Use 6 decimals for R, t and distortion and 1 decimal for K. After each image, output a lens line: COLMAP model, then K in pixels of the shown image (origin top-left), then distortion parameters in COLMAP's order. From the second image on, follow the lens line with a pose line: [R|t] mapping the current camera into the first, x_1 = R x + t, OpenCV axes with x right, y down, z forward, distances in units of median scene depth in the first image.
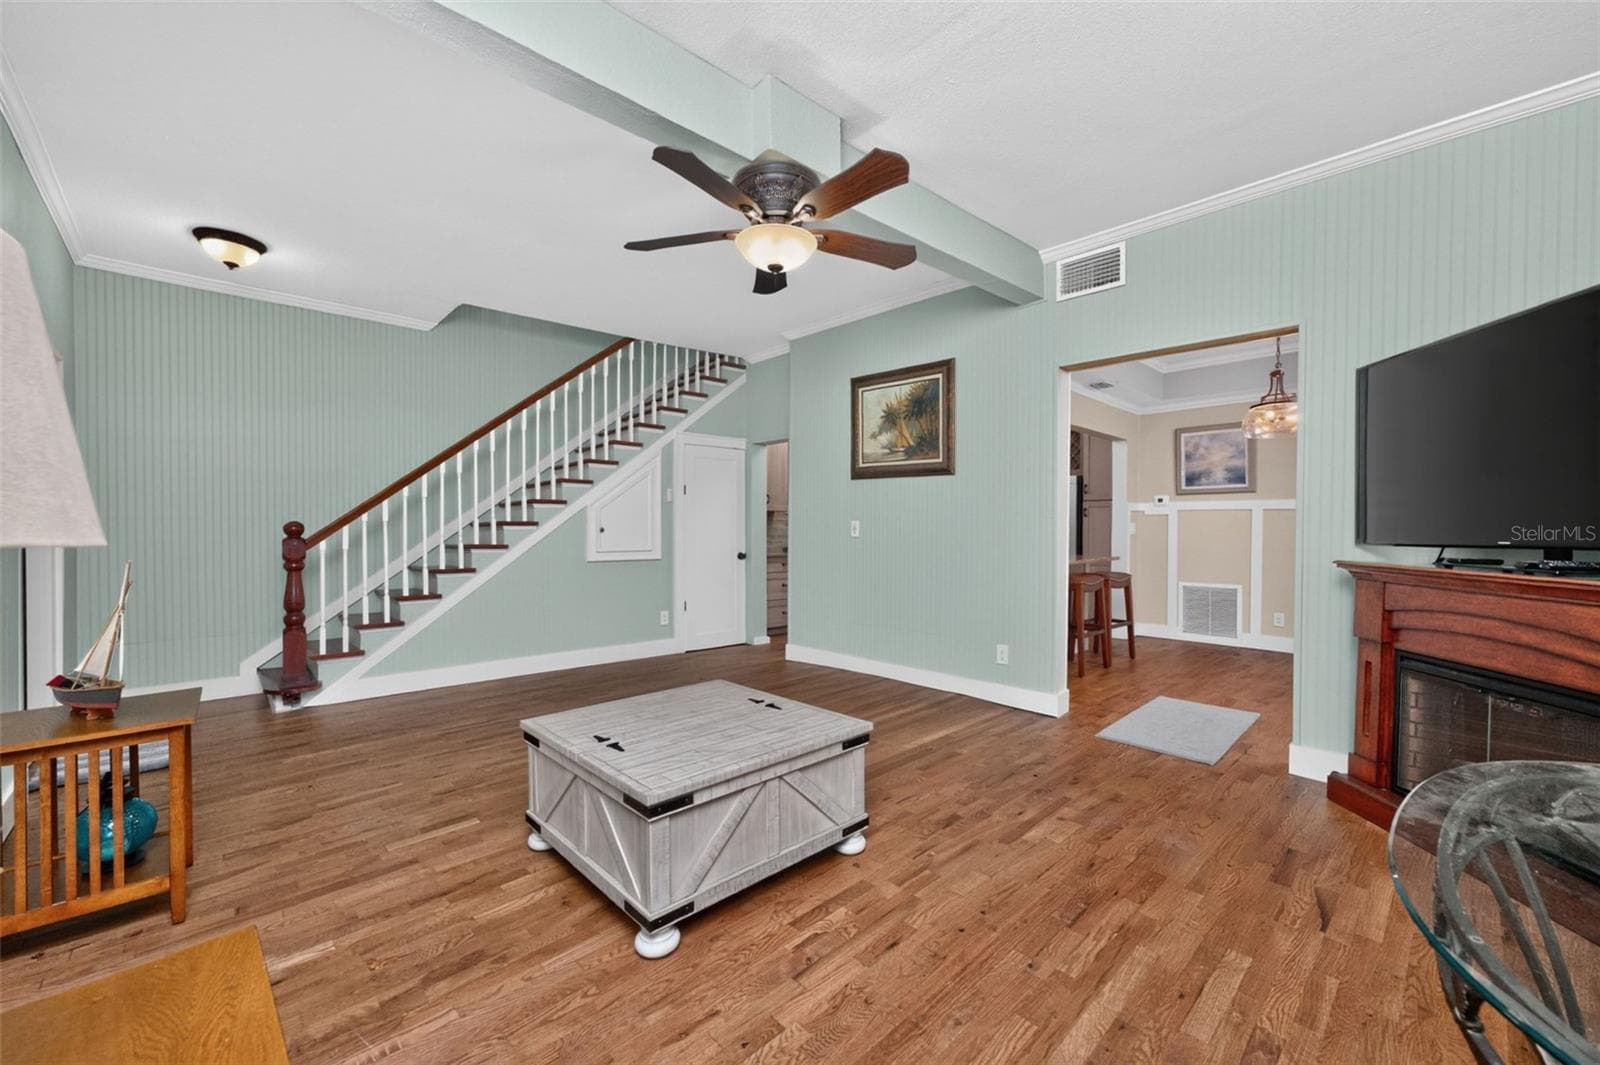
lens RADIAL K [[656.3, 0, 782.8], [0, 656.3, 525.1], [0, 0, 1]] dist [-0.000292, -0.000094]
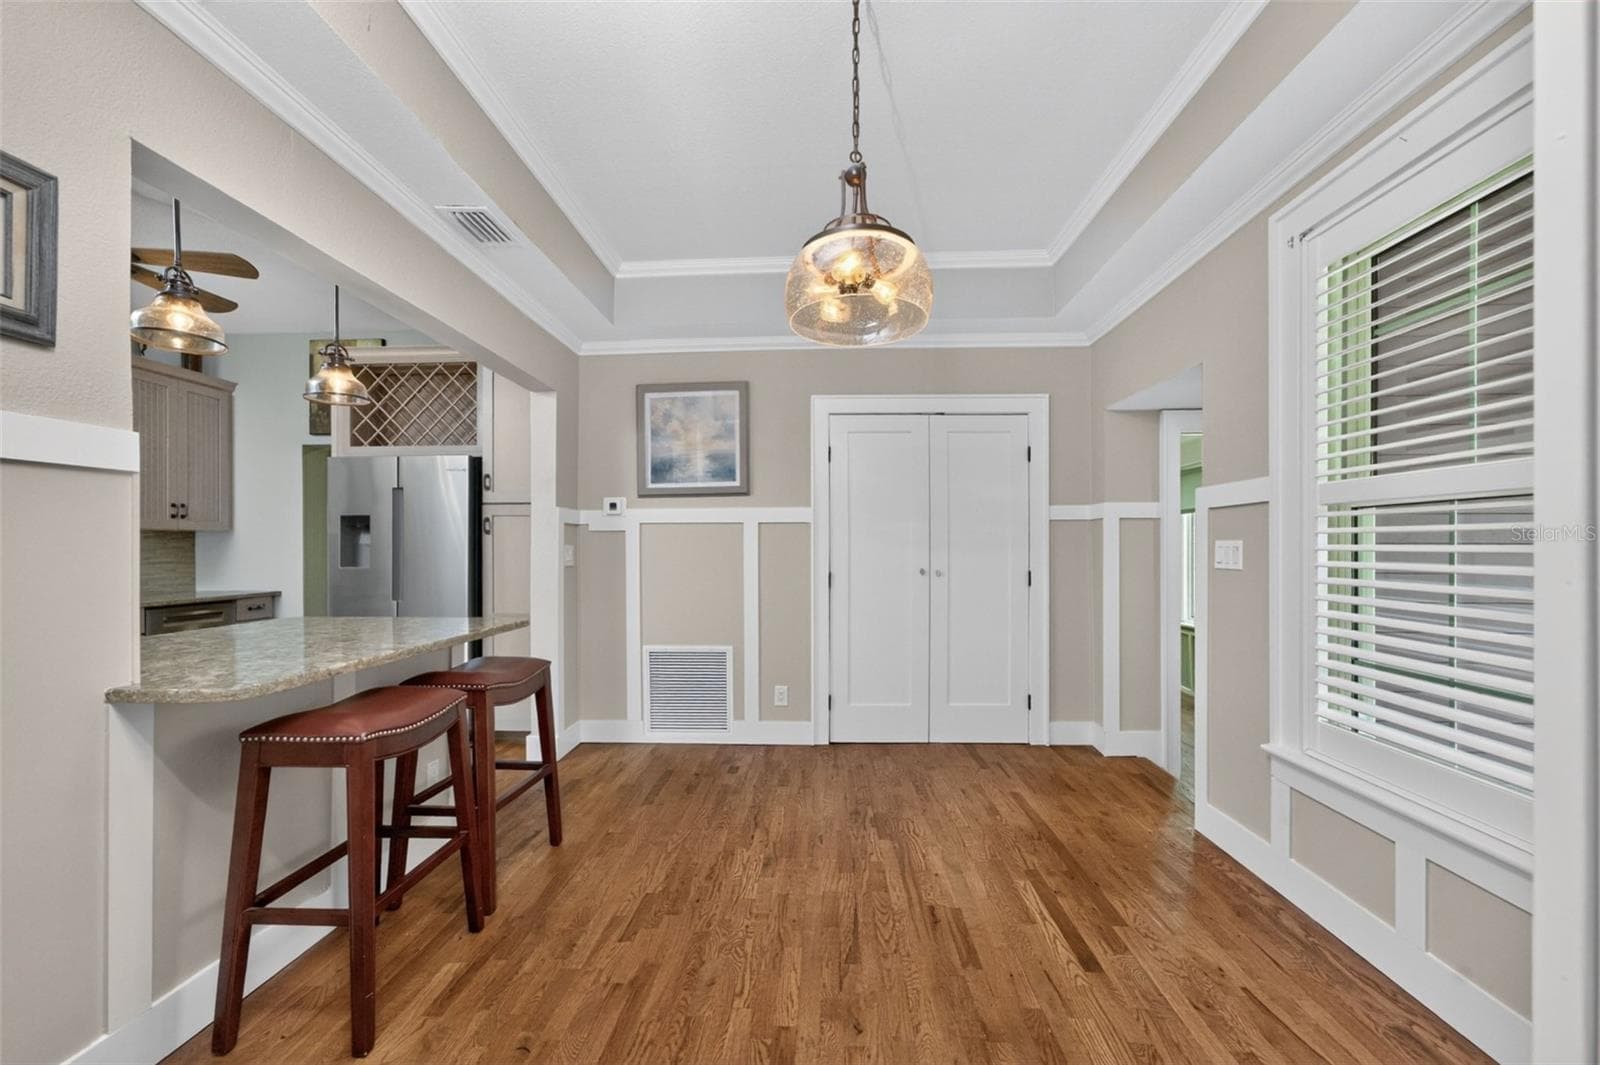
lens RADIAL K [[656.3, 0, 793.7], [0, 656.3, 525.4], [0, 0, 1]] dist [-0.000292, -0.000094]
pose [[0.724609, -0.003491, 0.689151, 0.304716], [0.007673, 0.999966, -0.003003, -0.018055], [-0.689117, 0.007464, 0.724611, 0.492820]]
